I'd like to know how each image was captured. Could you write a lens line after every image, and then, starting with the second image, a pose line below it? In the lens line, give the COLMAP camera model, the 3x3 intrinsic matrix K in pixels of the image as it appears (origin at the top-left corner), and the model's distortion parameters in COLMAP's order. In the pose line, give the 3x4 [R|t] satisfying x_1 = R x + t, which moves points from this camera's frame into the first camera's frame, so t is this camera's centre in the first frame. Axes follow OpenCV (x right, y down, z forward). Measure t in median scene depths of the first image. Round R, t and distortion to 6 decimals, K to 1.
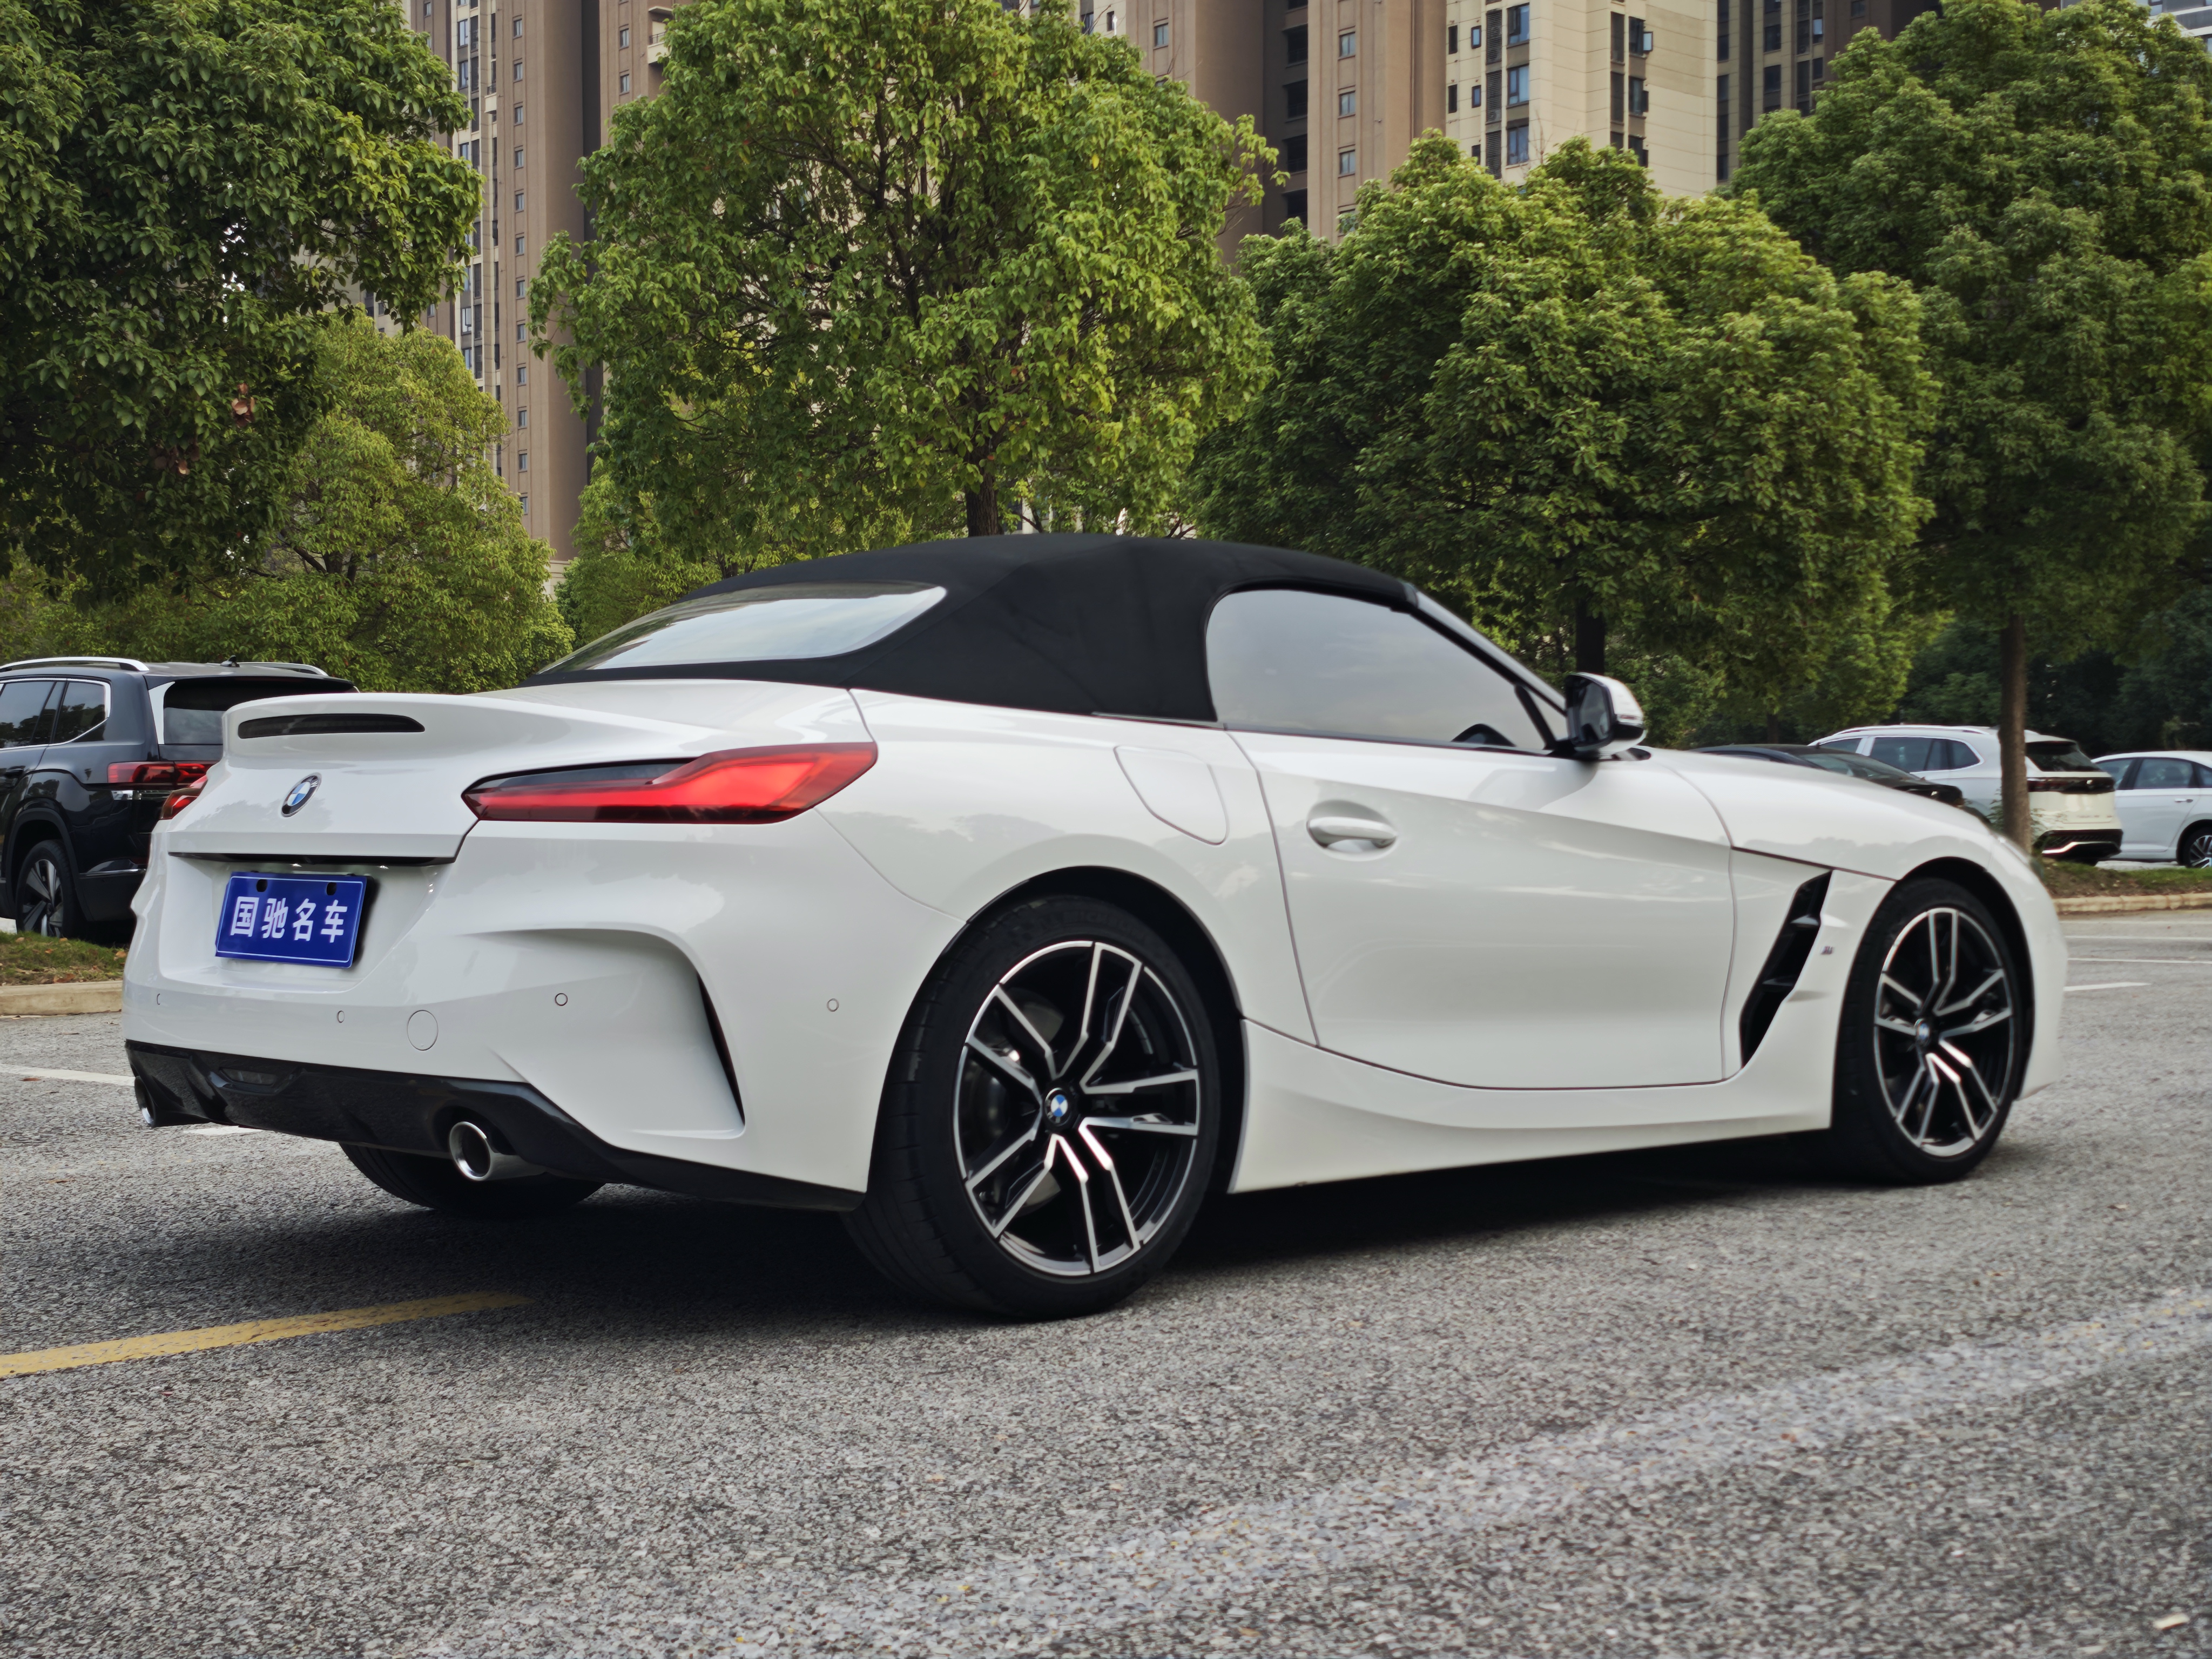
lens RADIAL K [[3077.3, 0, 1103.8], [0, 3077.3, 822.1], [0, 0, 1]] dist [0.181037, -0.626409]
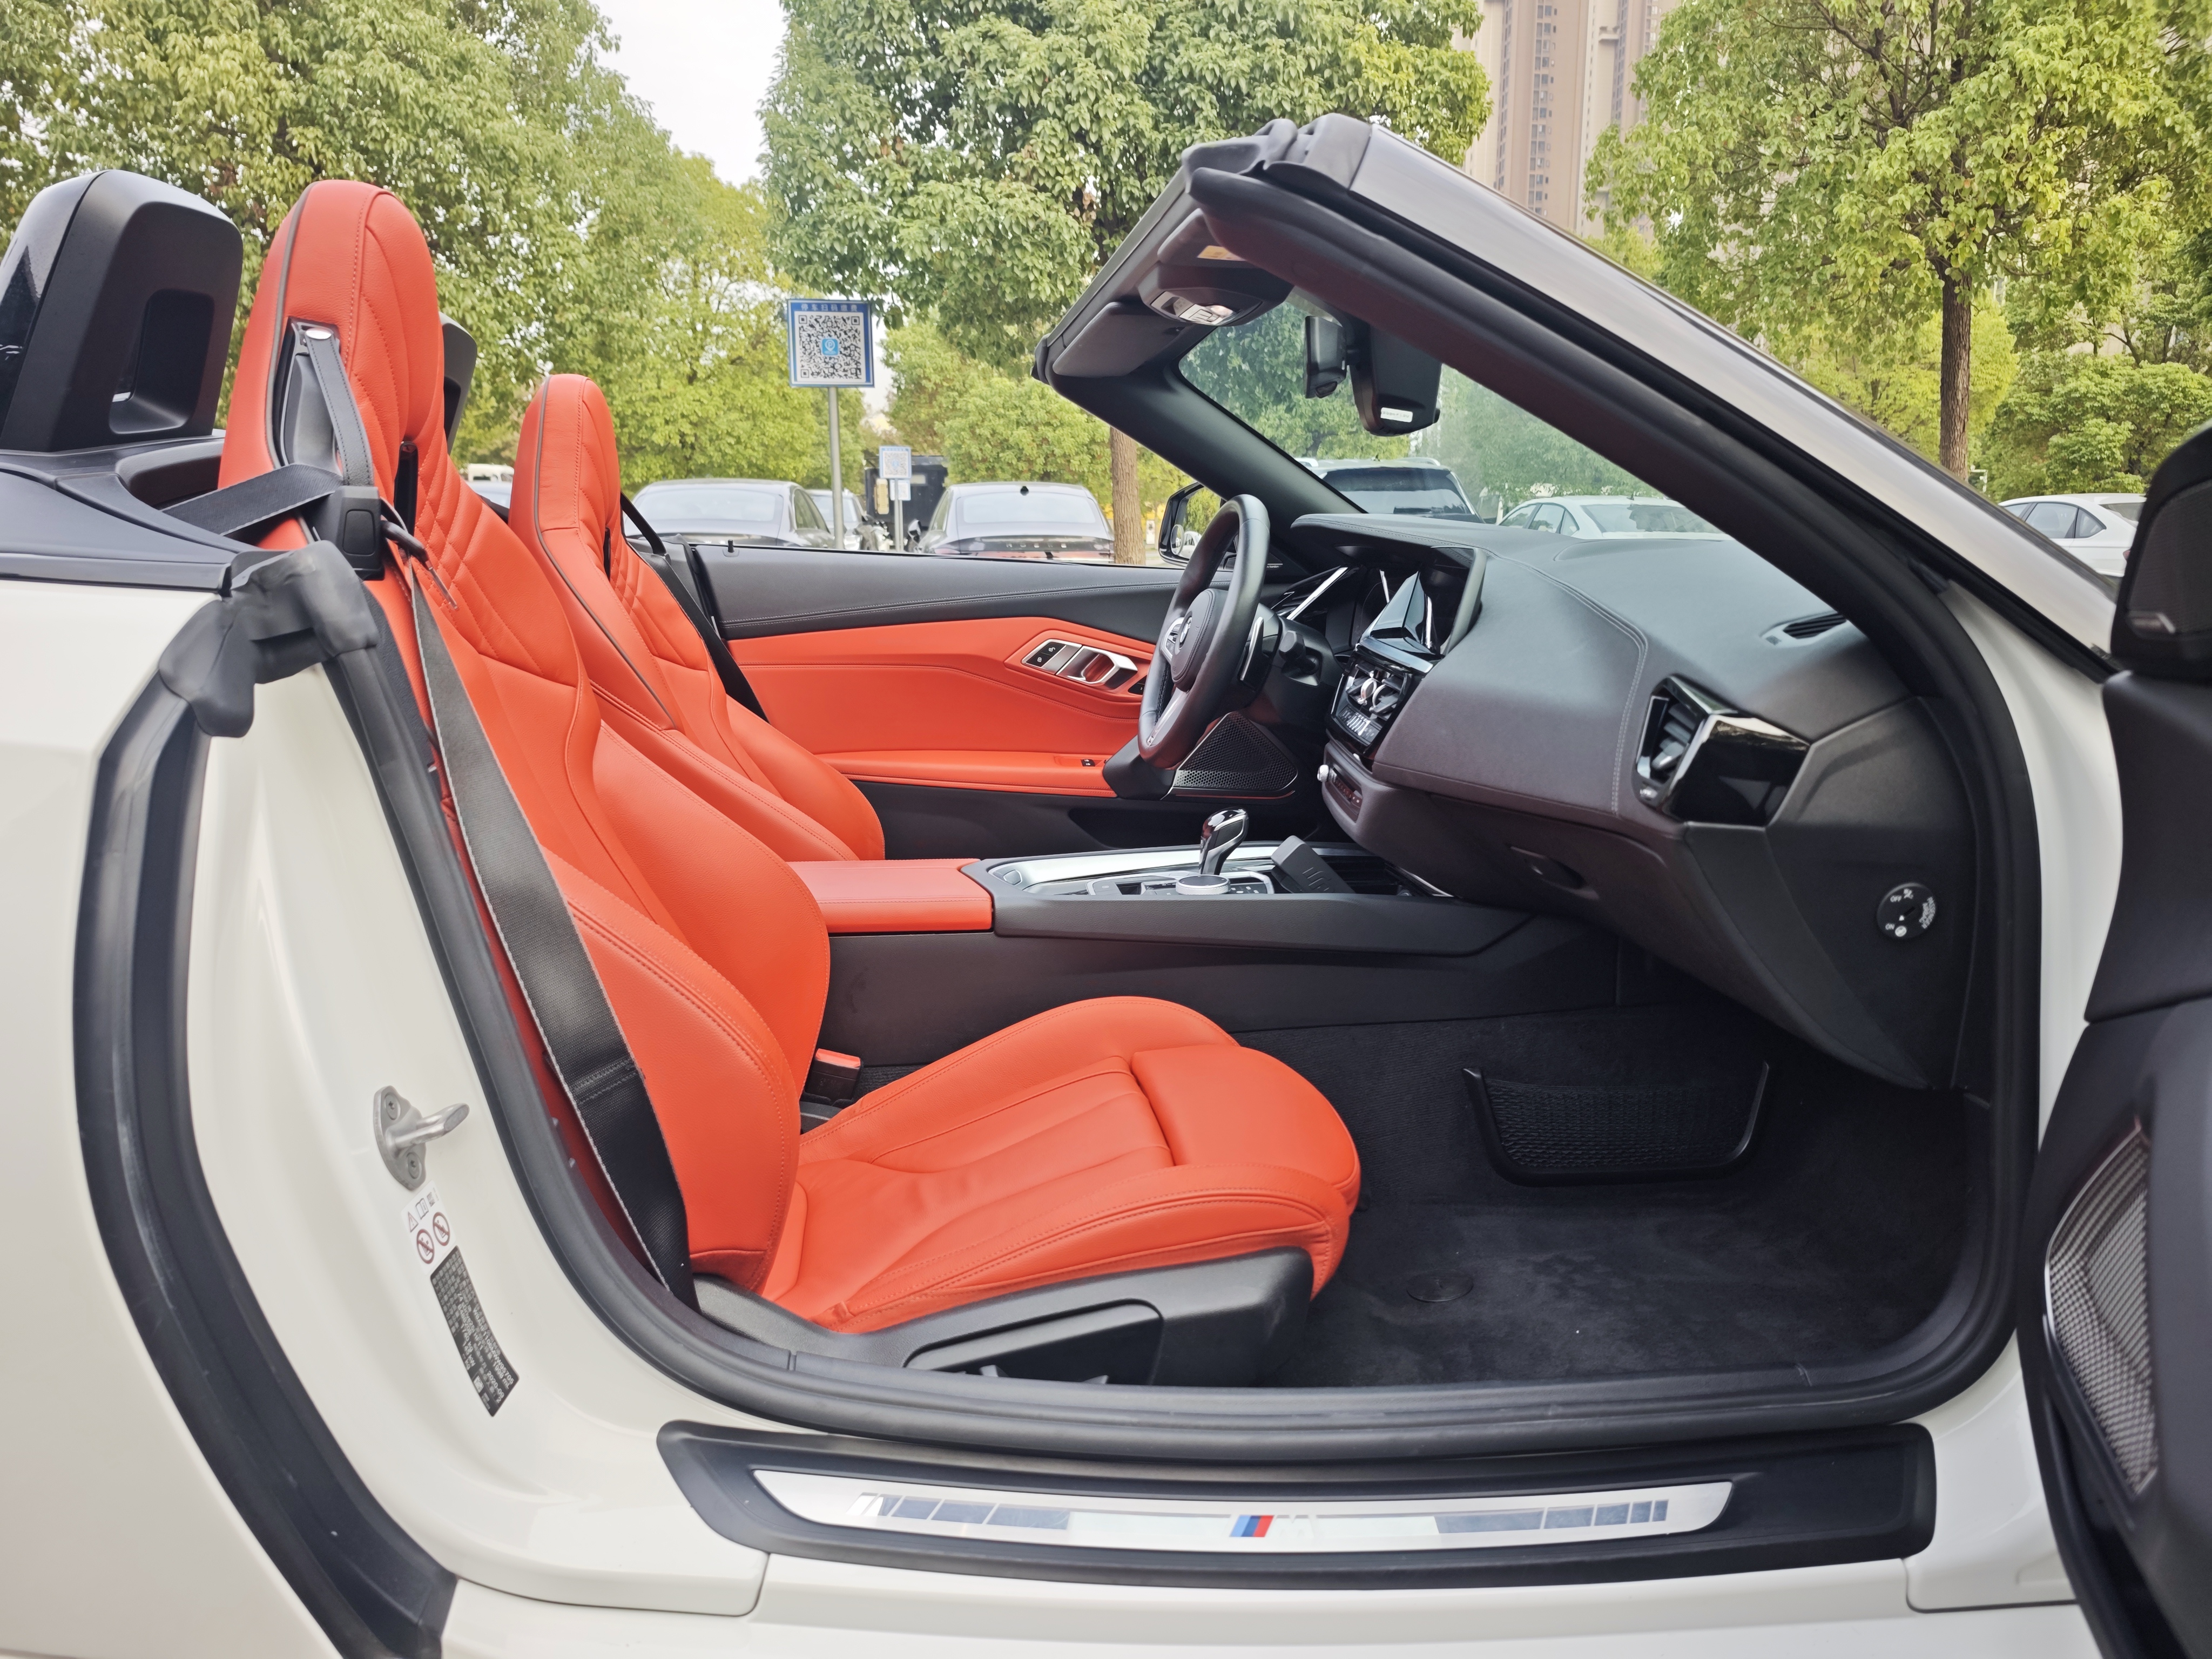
lens RADIAL K [[1549.9, 0, 1105.6], [0, 1549.9, 823.7], [0, 0, 1]] dist [-0.008392, 0.005273]
pose [[0.812177, 0.114542, -0.572056, 0.085181], [-0.009334, 0.982963, 0.183567, -0.014756], [0.583336, -0.143749, 0.799409, 0.382813]]
